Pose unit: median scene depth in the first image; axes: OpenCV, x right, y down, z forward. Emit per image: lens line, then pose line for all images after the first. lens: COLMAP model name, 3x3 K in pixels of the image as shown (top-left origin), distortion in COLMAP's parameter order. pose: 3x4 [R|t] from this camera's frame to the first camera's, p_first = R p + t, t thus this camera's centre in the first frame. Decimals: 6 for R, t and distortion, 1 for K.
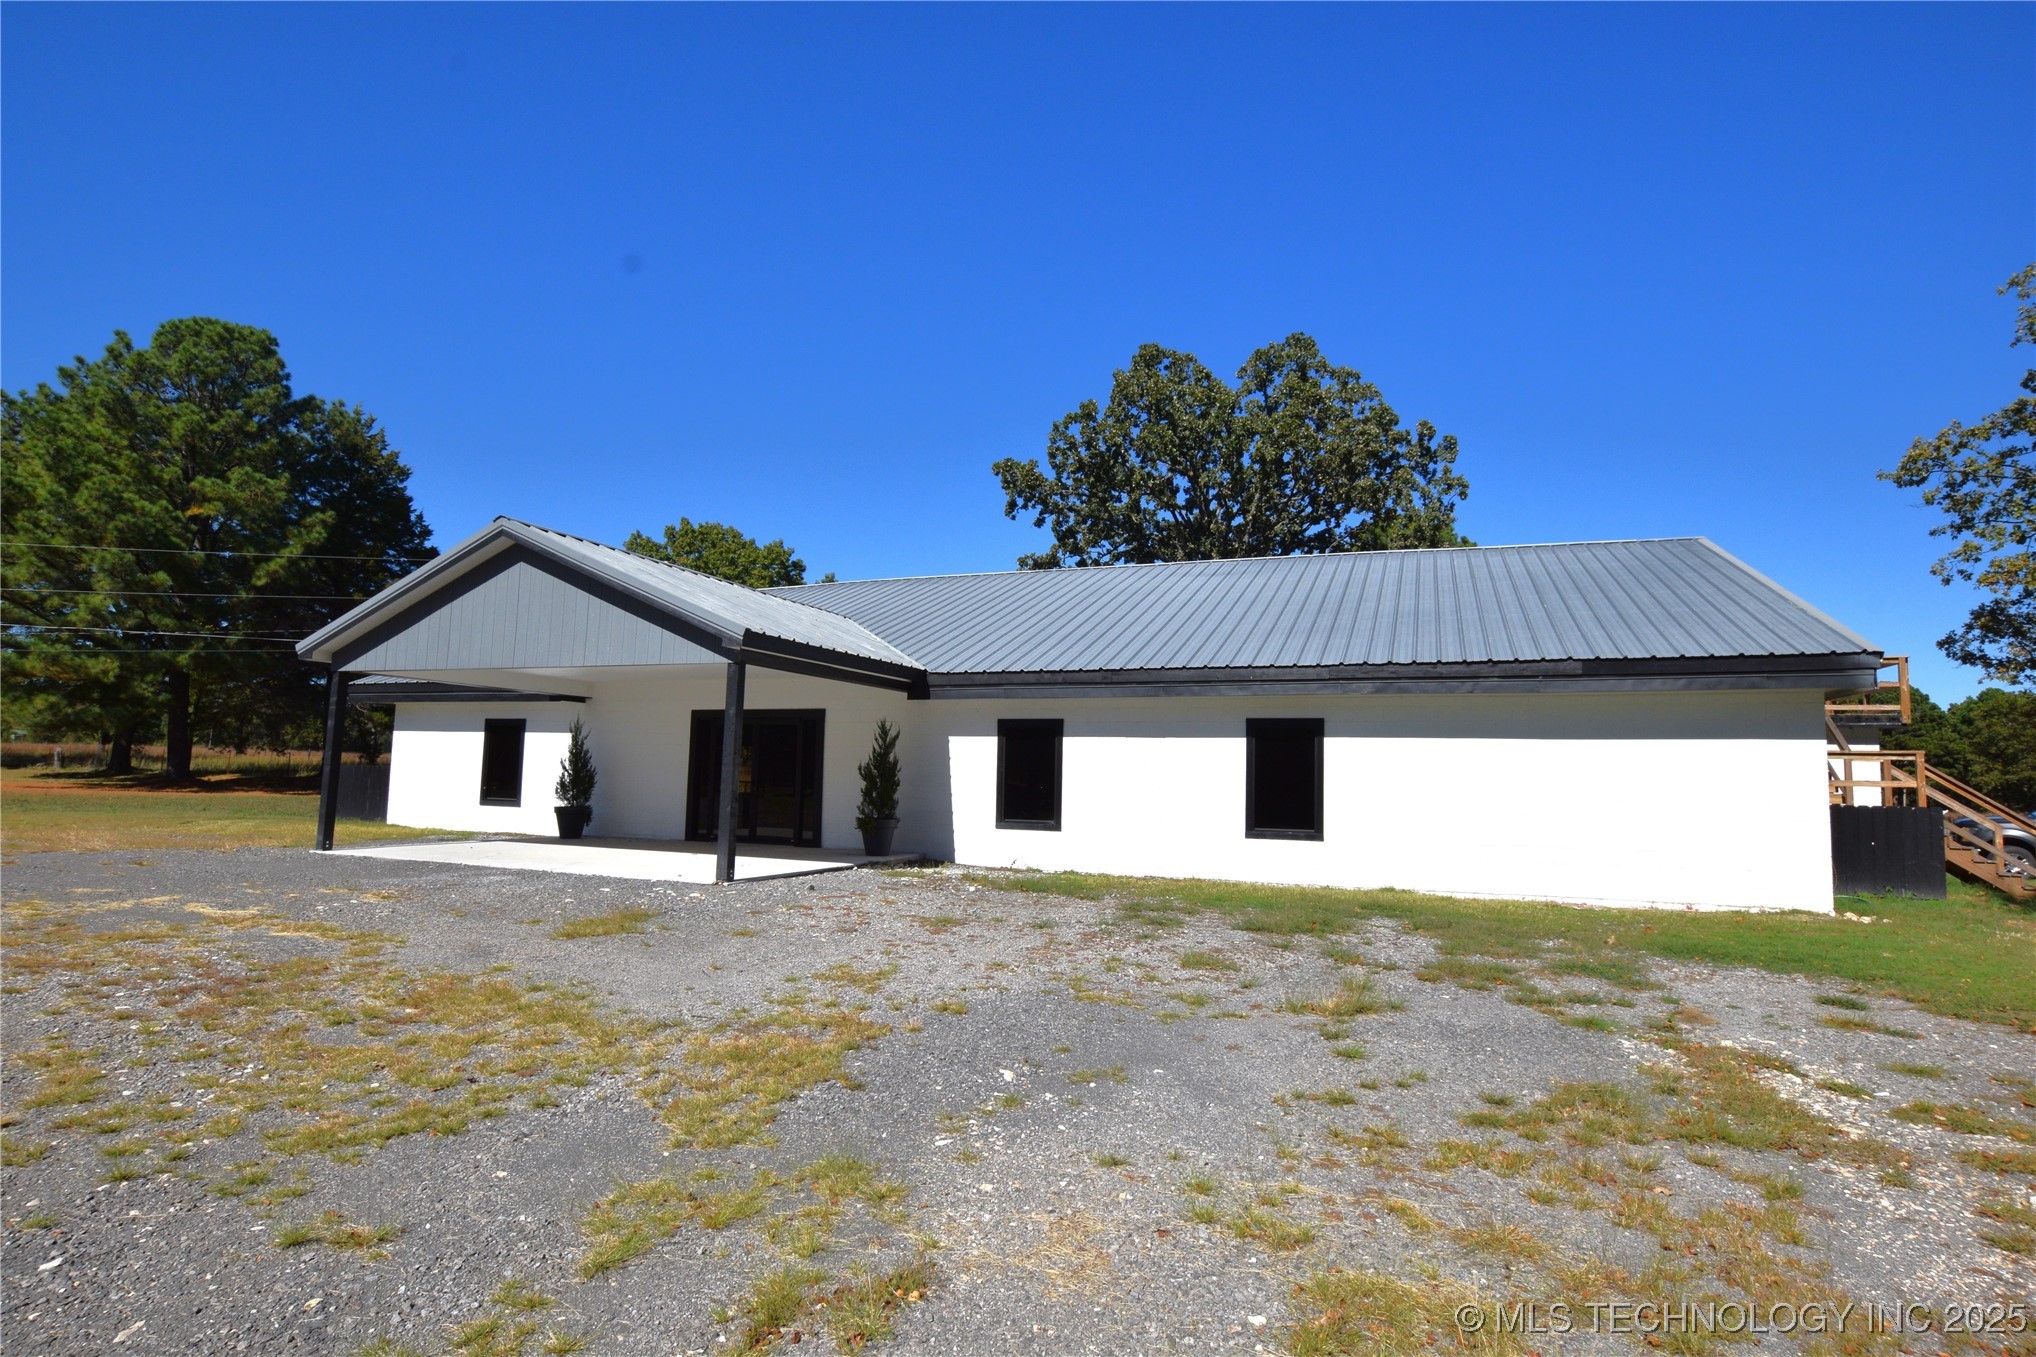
lens RADIAL K [[1133.1, 0, 1018.0], [0, 1133.1, 678.5], [0, 0, 1]] dist [-0.026494, 0.004277]
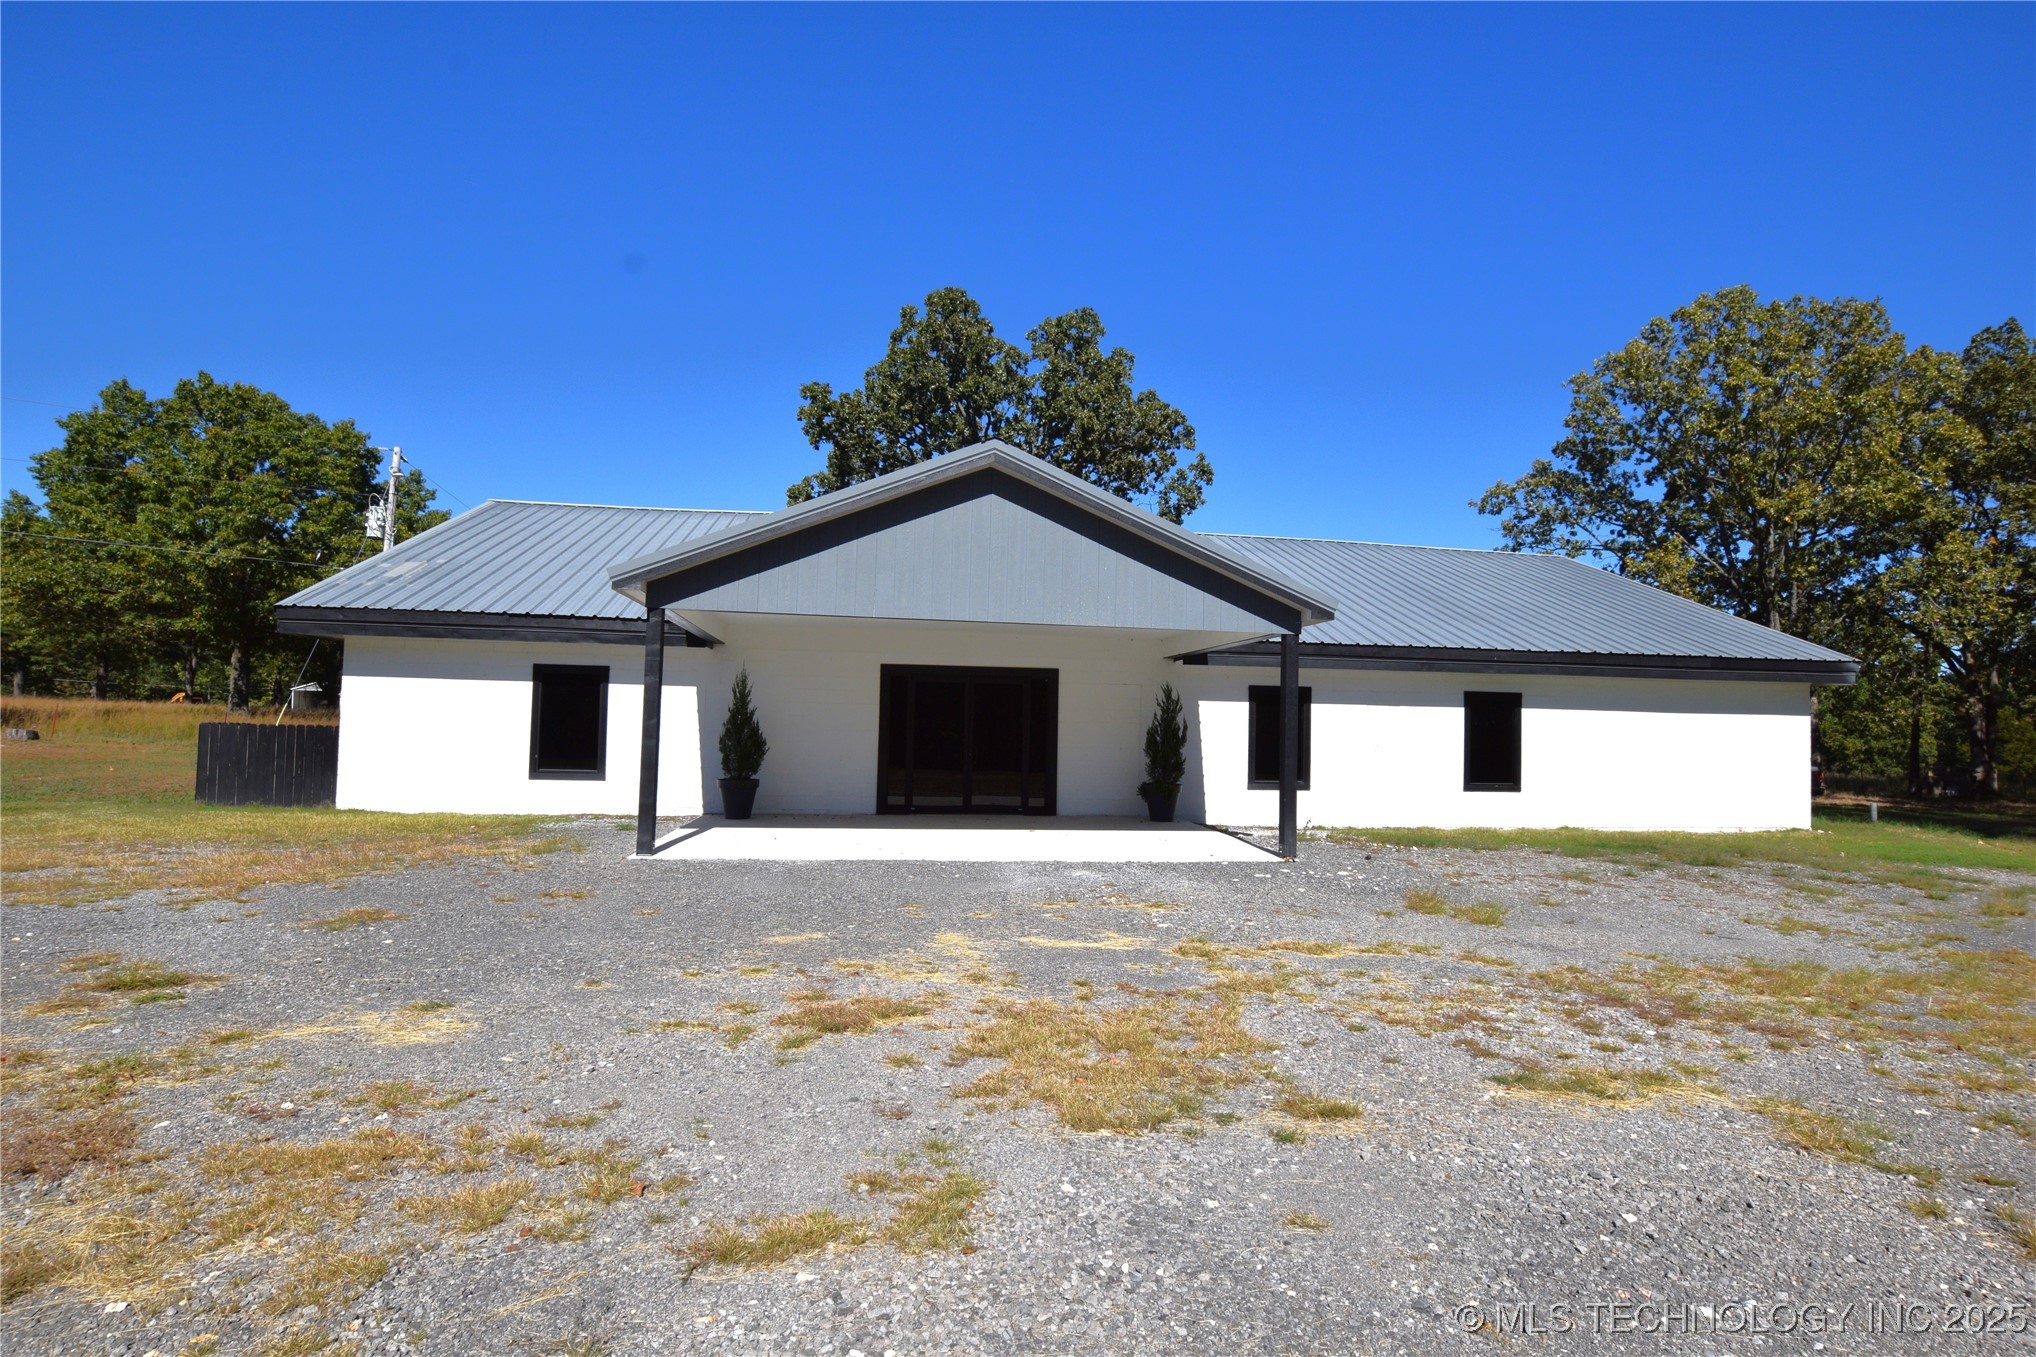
lens RADIAL K [[1133.1, 0, 1018.0], [0, 1133.1, 678.5], [0, 0, 1]] dist [-0.026494, 0.004277]
pose [[0.835785, 0.018423, 0.548747, -0.687047], [-0.052180, 0.997578, 0.045983, -0.006431], [-0.546571, -0.067066, 0.834723, 0.220012]]
